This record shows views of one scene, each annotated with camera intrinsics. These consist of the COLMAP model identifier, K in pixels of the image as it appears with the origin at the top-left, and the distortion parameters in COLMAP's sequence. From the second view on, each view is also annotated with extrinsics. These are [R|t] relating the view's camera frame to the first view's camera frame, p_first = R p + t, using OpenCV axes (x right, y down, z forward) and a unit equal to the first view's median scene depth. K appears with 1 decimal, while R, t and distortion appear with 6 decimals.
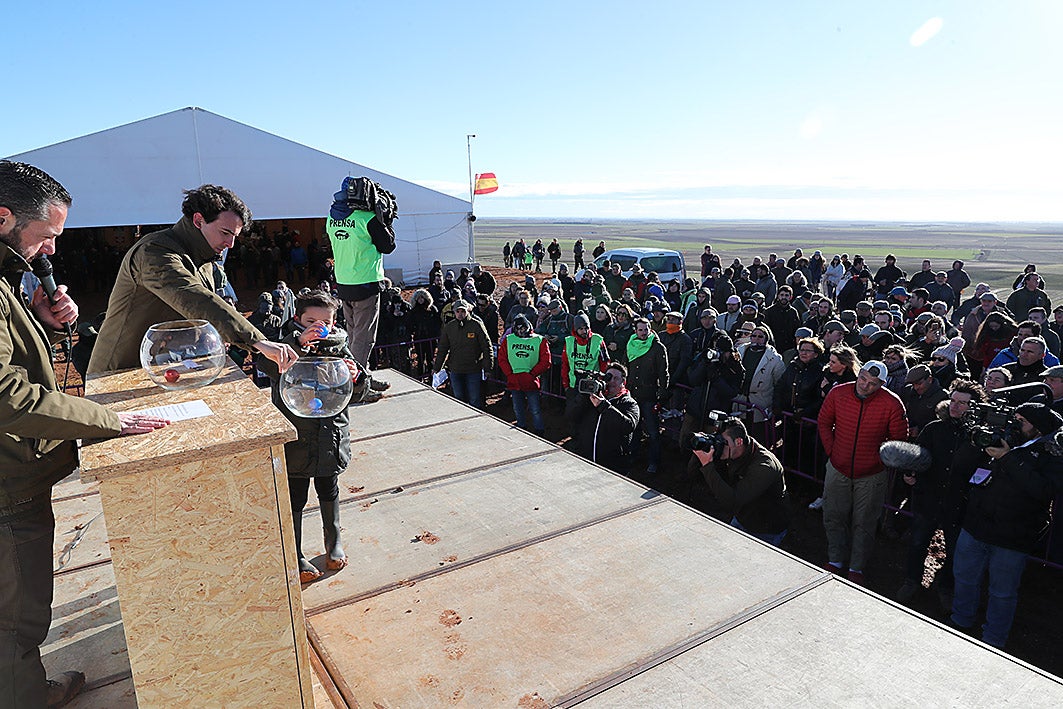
lens RADIAL K [[635.6, 0, 531.5], [0, 635.6, 354.5], [0, 0, 1]] dist [0.004302, -0.001507]
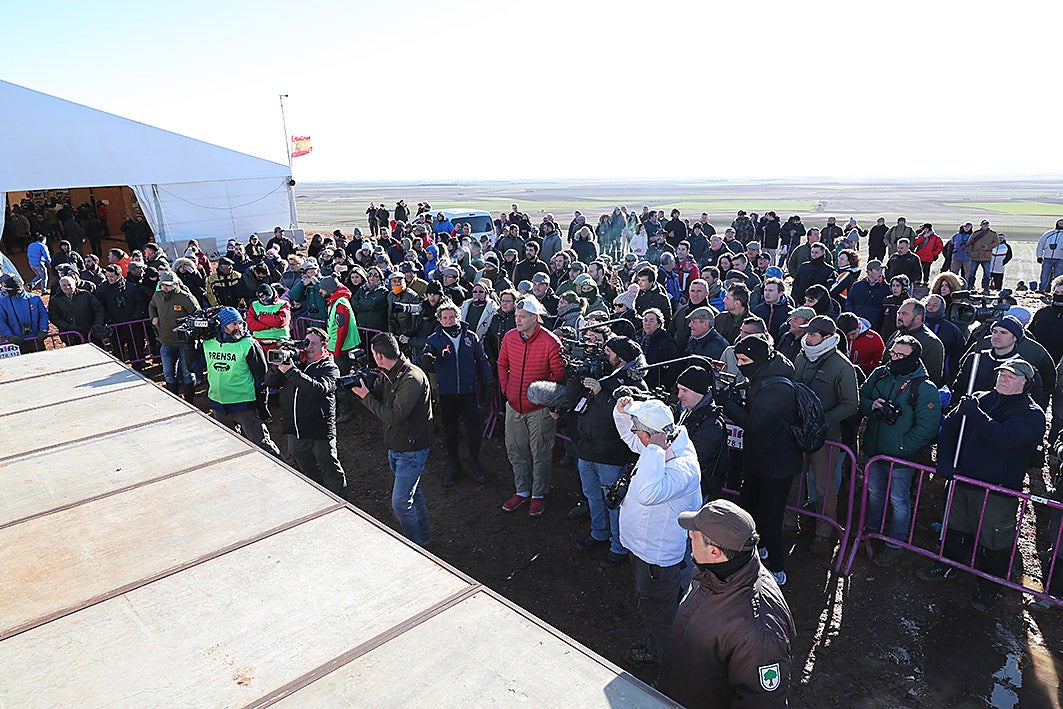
lens RADIAL K [[635.6, 0, 531.5], [0, 635.6, 354.5], [0, 0, 1]] dist [0.004302, -0.001507]
pose [[0.985506, -0.064624, 0.156852, 0.111370], [0.055444, 0.996522, 0.062213, 0.006211], [-0.160327, -0.052615, 0.985661, -0.024786]]
